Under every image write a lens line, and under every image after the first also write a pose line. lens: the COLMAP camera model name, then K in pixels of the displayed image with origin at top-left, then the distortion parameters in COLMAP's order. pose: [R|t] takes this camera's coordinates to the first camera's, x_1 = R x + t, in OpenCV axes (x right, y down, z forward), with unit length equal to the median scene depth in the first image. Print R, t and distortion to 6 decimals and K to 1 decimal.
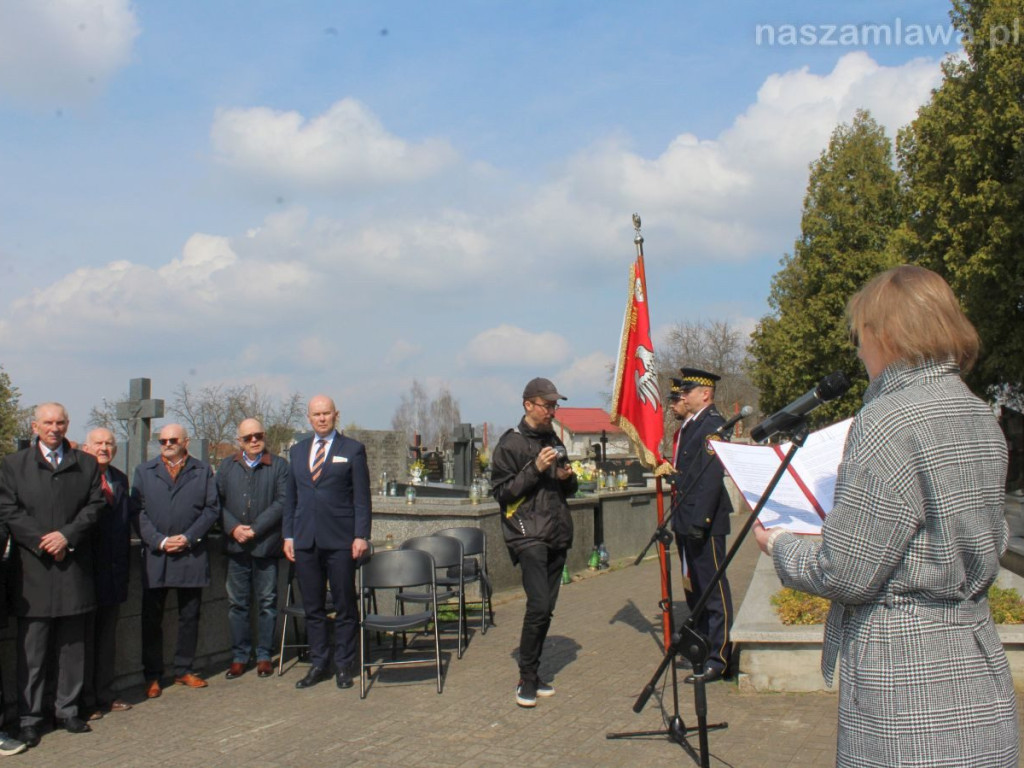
lens RADIAL K [[973.3, 0, 507.7], [0, 973.3, 376.6], [0, 0, 1]] dist [-0.165120, 0.146071]
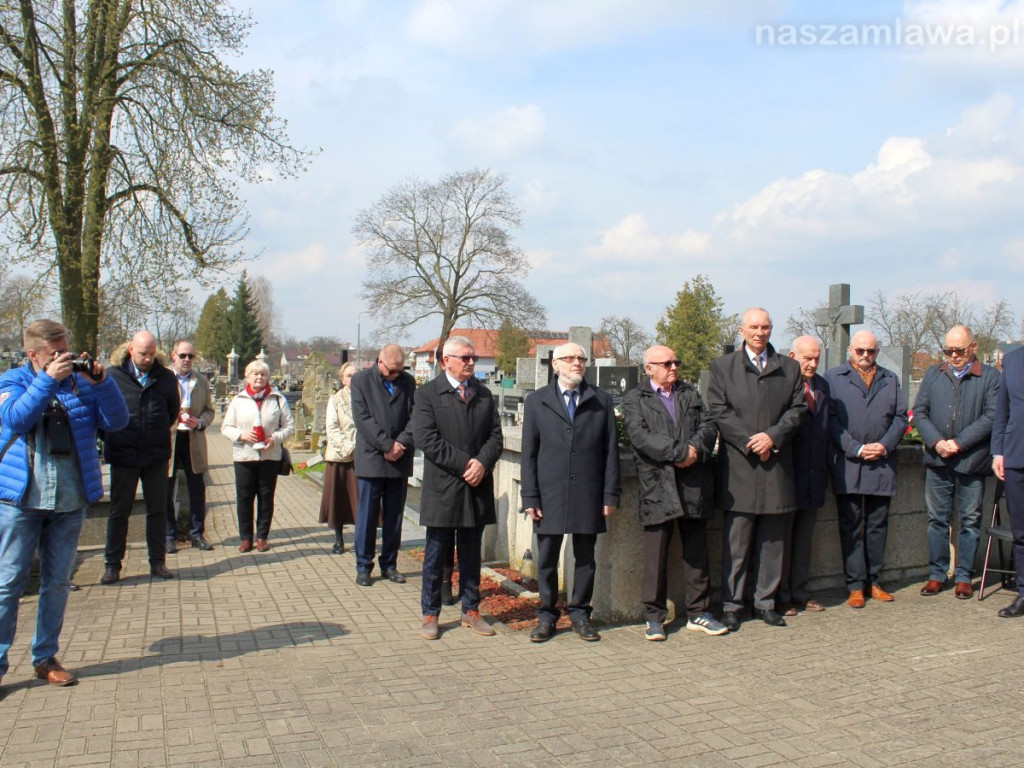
lens RADIAL K [[973.3, 0, 507.7], [0, 973.3, 376.6], [0, 0, 1]] dist [-0.165120, 0.146071]
pose [[0.766581, 0.038122, -0.641015, -0.009028], [0.023308, 0.995927, 0.087102, 0.002476], [0.641724, -0.081711, 0.762570, 0.010534]]
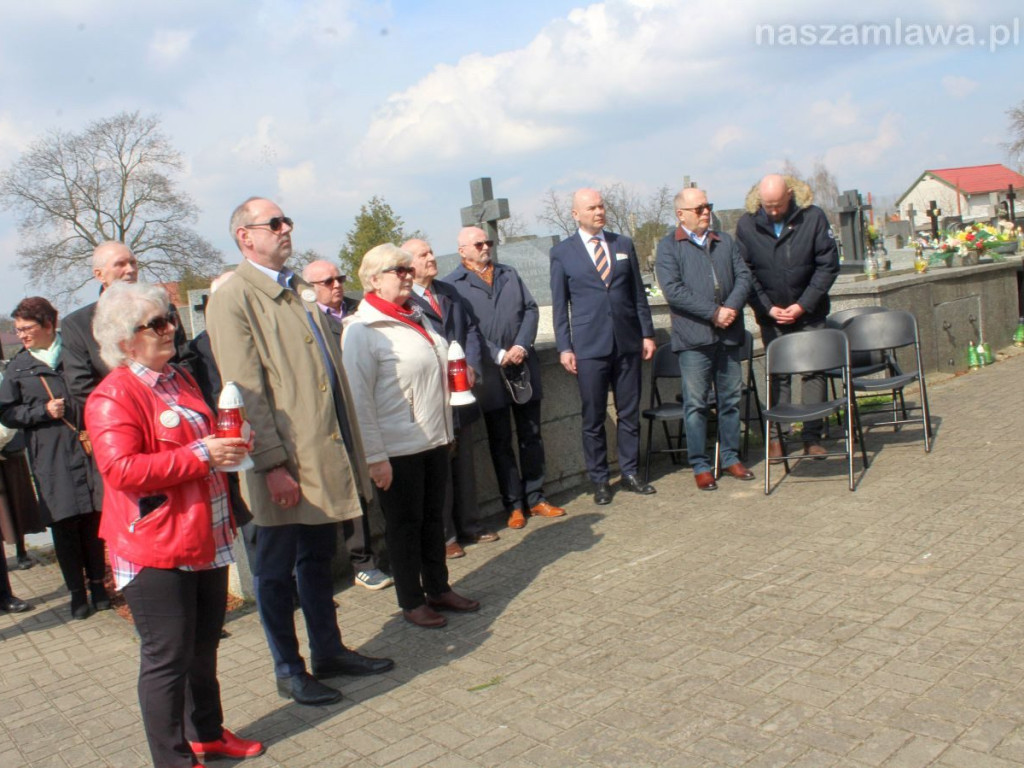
lens RADIAL K [[973.3, 0, 507.7], [0, 973.3, 376.6], [0, 0, 1]] dist [-0.165120, 0.146071]
pose [[0.921562, -0.057304, -0.383978, -0.014496], [0.137462, 0.973137, 0.184685, 0.017247], [0.363080, -0.222982, 0.904683, 0.116288]]
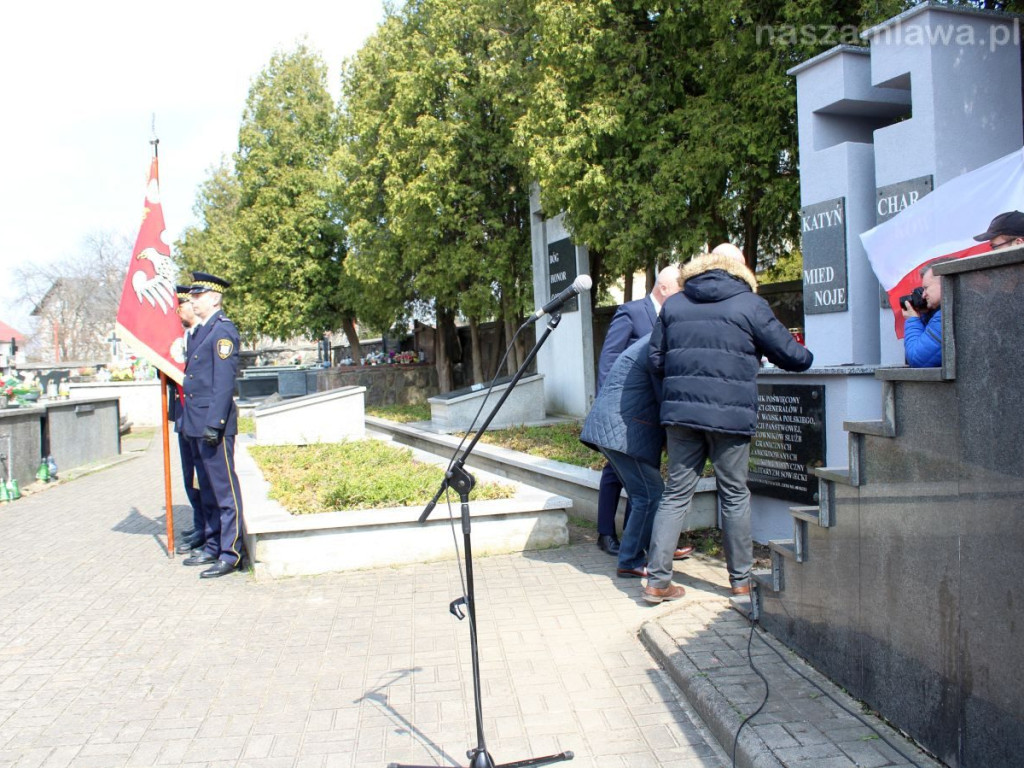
lens RADIAL K [[973.3, 0, 507.7], [0, 973.3, 376.6], [0, 0, 1]] dist [-0.165120, 0.146071]
pose [[0.822272, -0.010617, 0.568996, -0.080476], [-0.041868, 0.995988, 0.079088, 0.004667], [-0.567553, -0.088855, 0.818528, -0.010252]]
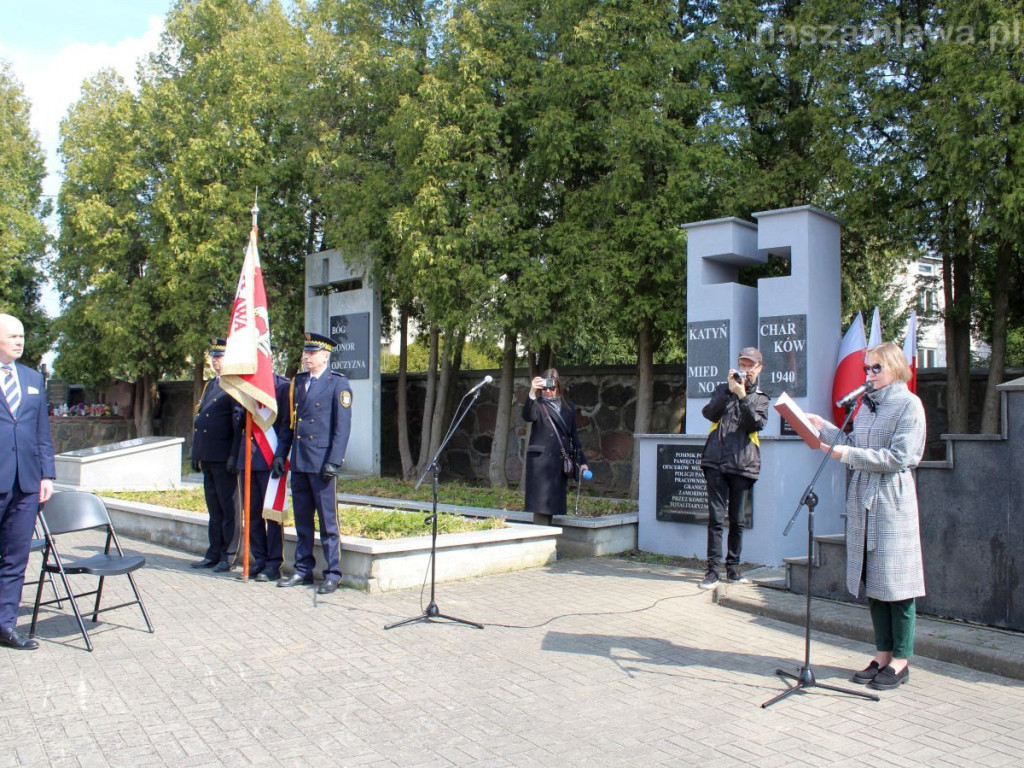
lens RADIAL K [[973.3, 0, 507.7], [0, 973.3, 376.6], [0, 0, 1]] dist [-0.165120, 0.146071]
pose [[0.465756, 0.075836, 0.881658, -0.511163], [-0.108478, 0.993700, -0.028167, 0.035061], [-0.878239, -0.082521, 0.471048, 0.152080]]
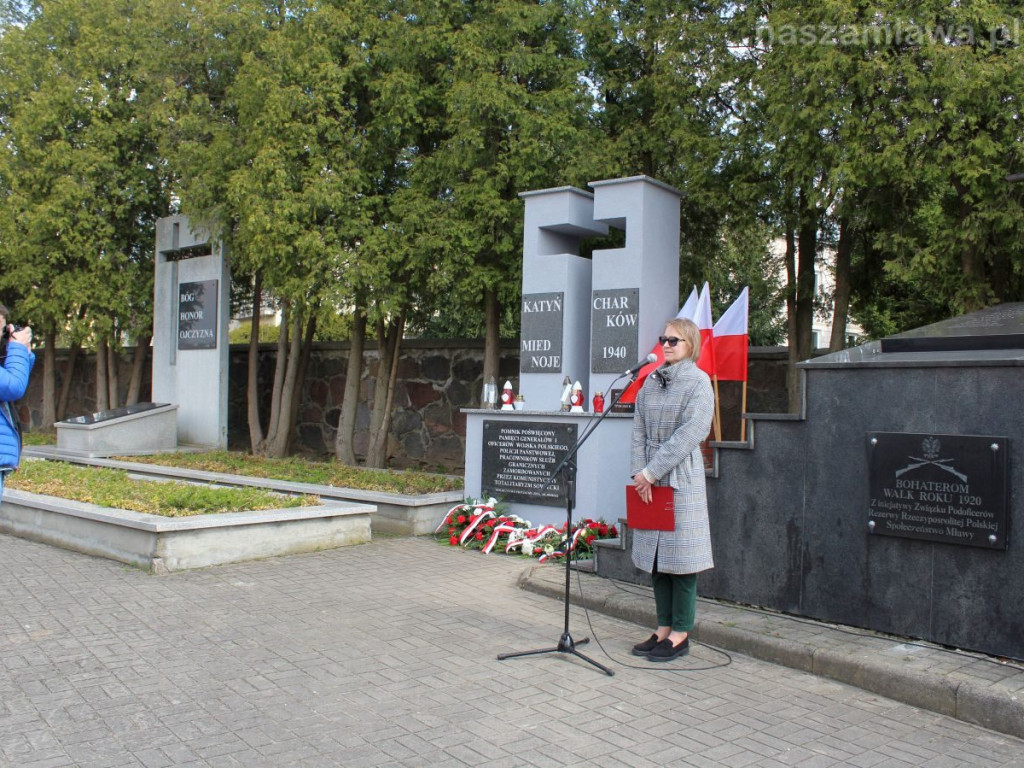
lens RADIAL K [[973.3, 0, 507.7], [0, 973.3, 376.6], [0, 0, 1]] dist [-0.165120, 0.146071]
pose [[0.373899, 0.059802, 0.925539, -0.439415], [-0.122210, 0.992395, -0.014752, 0.027925], [-0.919382, -0.107595, 0.378364, 0.096777]]
